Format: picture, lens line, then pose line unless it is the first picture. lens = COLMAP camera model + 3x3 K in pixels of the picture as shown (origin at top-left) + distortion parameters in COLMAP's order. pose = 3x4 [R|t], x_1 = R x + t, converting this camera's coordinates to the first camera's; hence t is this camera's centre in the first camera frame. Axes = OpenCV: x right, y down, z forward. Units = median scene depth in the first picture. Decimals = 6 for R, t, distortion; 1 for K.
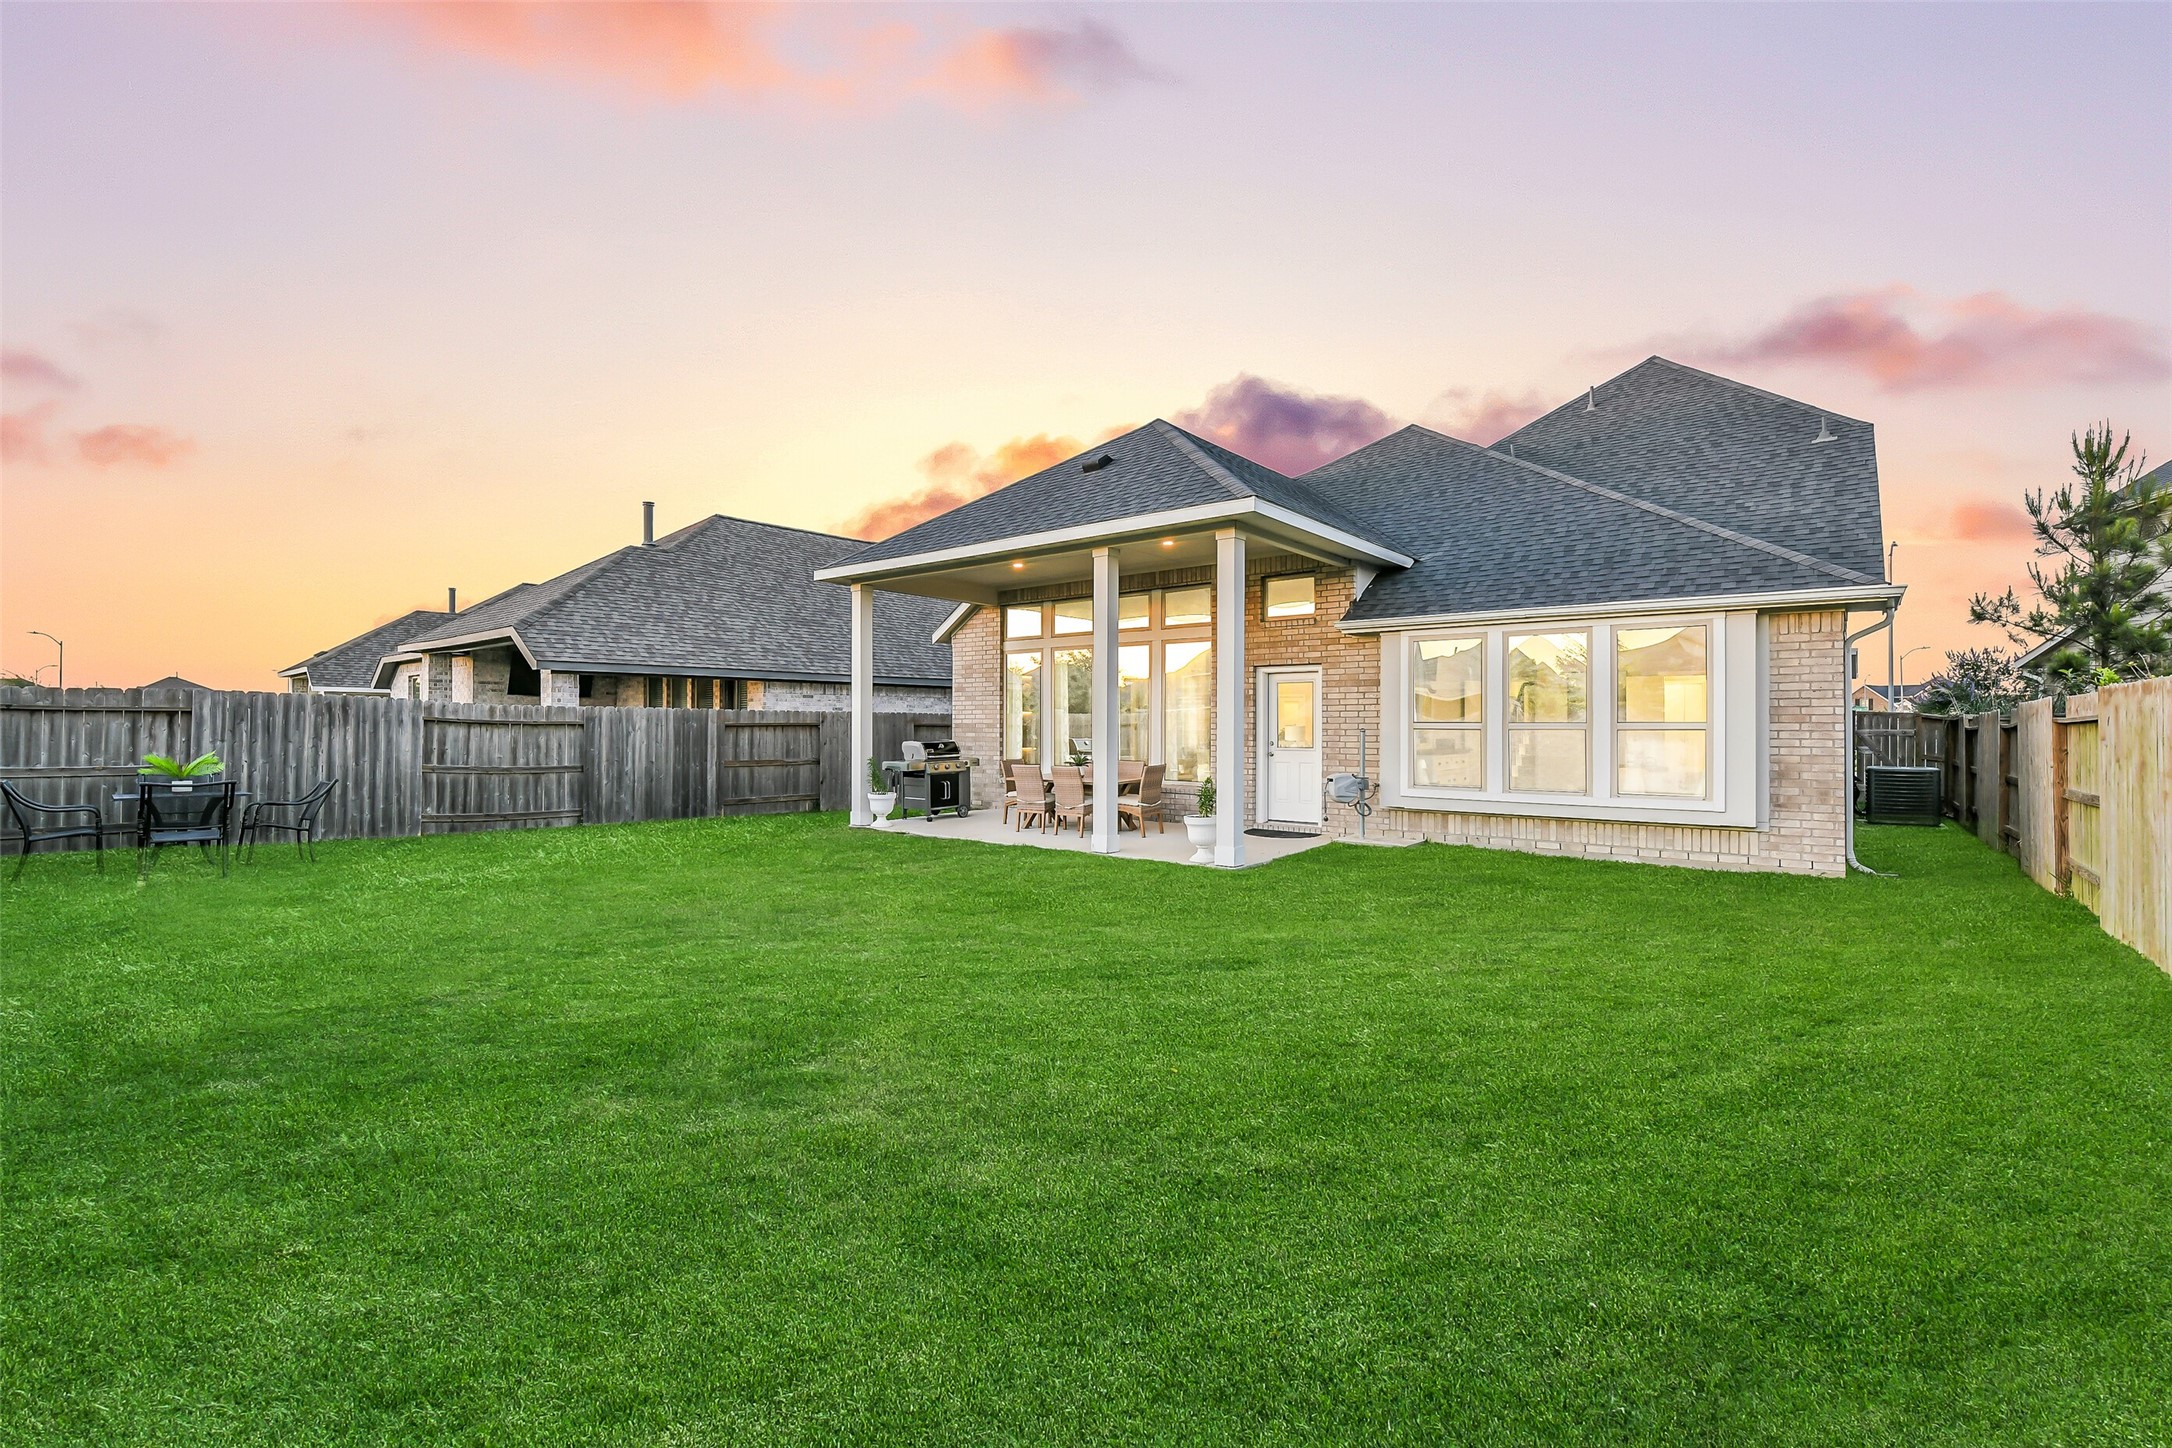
lens RADIAL K [[934.6, 0, 1097.2], [0, 934.6, 714.3], [0, 0, 1]] dist [0.005845, -0.003707]
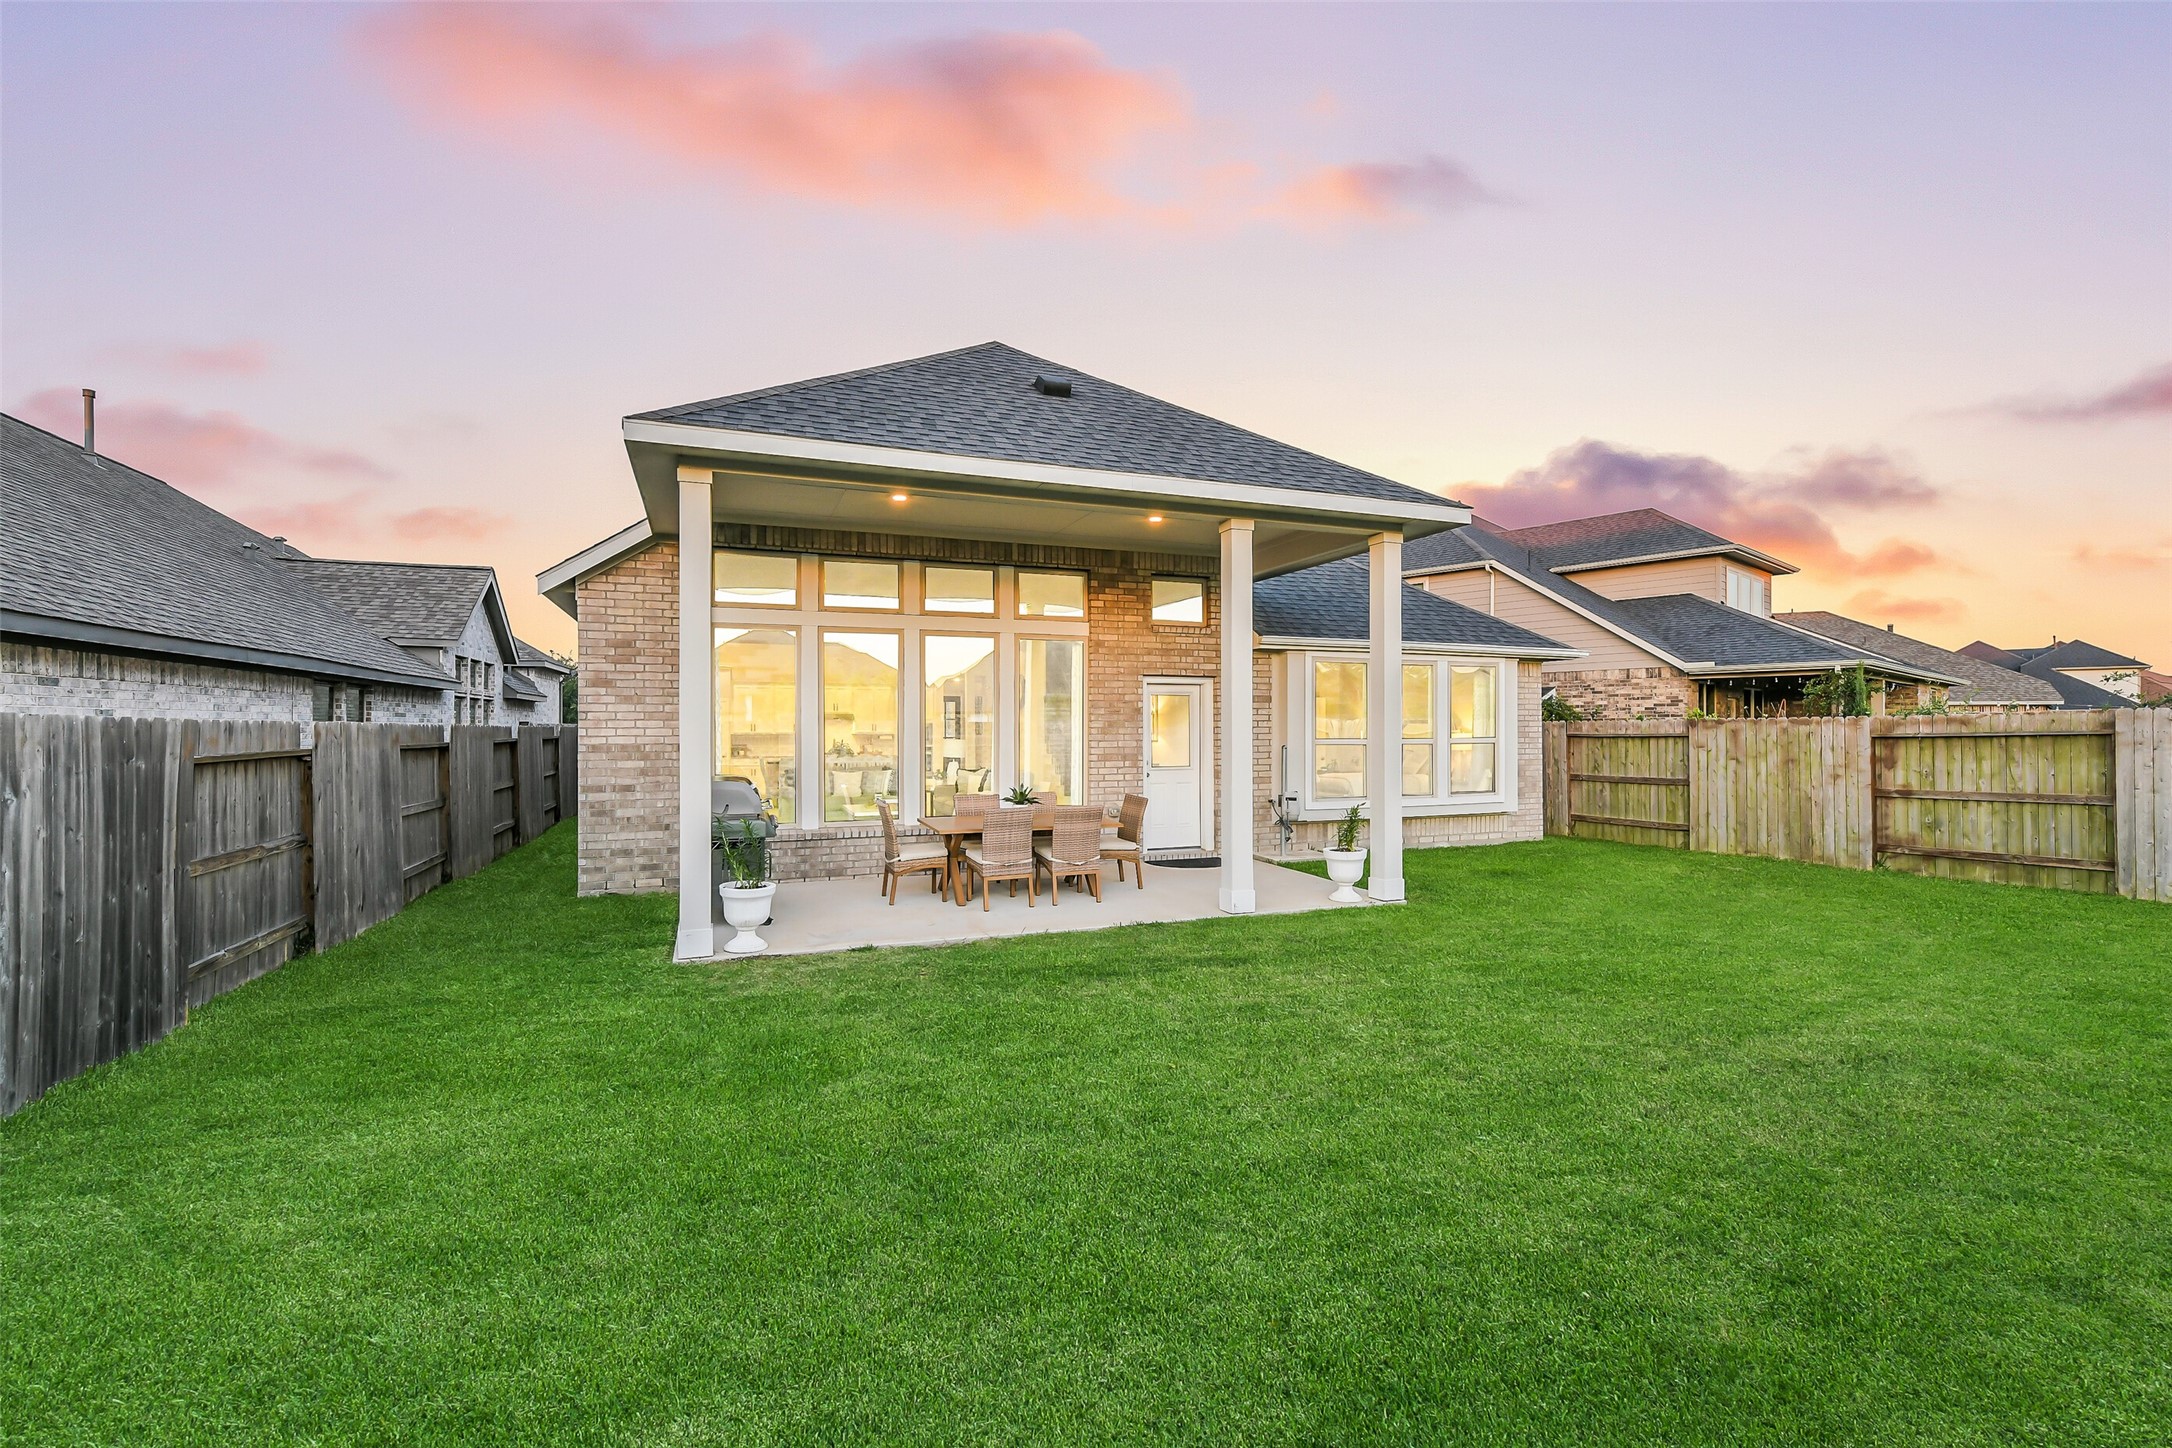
lens RADIAL K [[934.6, 0, 1084.8], [0, 934.6, 730.2], [0, 0, 1]] dist [0.005845, -0.003707]
pose [[0.515134, -0.004089, 0.857100, -0.576194], [-0.007916, 0.999923, 0.009528, -0.007431], [-0.857073, -0.011693, 0.515062, 0.567602]]
